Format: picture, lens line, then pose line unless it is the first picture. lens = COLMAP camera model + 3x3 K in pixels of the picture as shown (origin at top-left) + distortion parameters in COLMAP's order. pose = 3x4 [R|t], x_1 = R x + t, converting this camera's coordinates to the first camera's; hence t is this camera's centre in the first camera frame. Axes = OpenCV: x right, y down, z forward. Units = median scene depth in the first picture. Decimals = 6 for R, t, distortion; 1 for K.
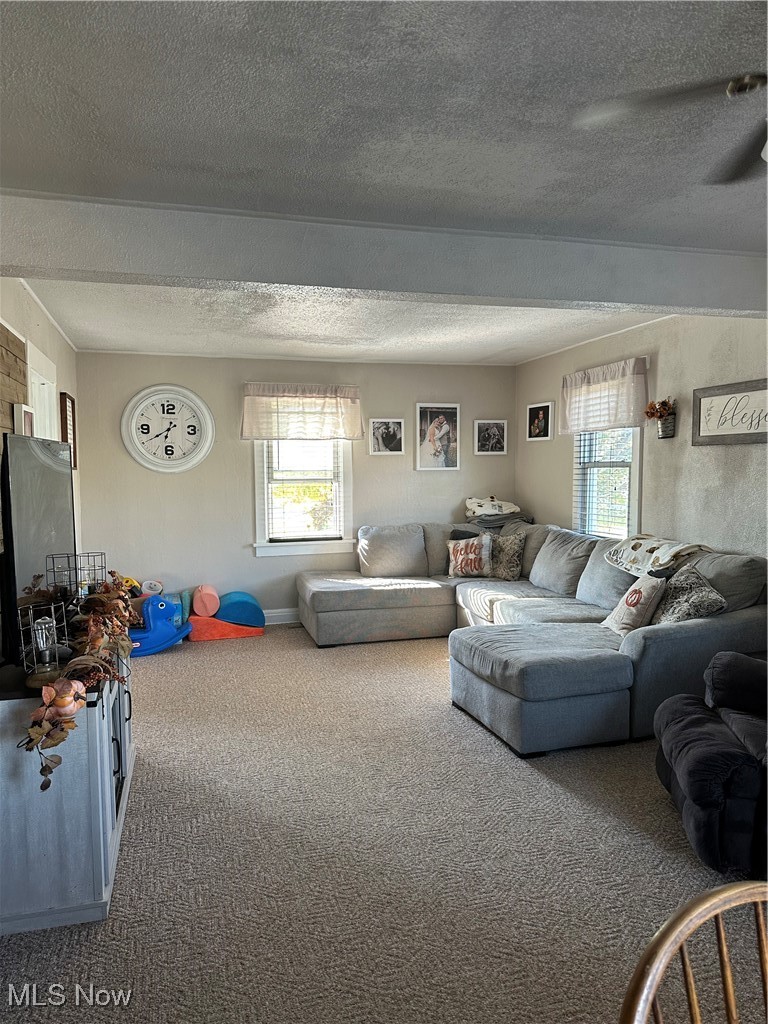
lens RADIAL K [[728.7, 0, 384.0], [0, 728.7, 512.0], [0, 0, 1]] dist [0.032403, -0.003573]
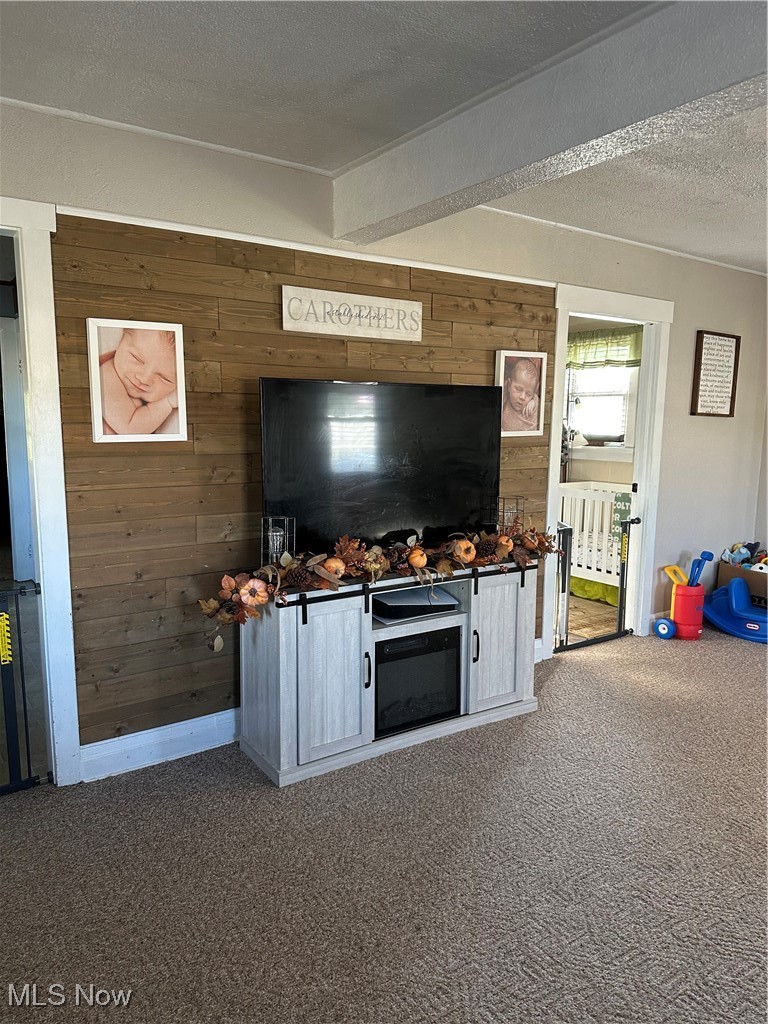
lens RADIAL K [[728.7, 0, 384.0], [0, 728.7, 512.0], [0, 0, 1]] dist [0.032403, -0.003573]
pose [[0.317580, 0.137455, -0.938216, 0.578507], [-0.078426, 0.989855, 0.118474, -0.031202], [0.944983, 0.035956, 0.325138, 0.612268]]
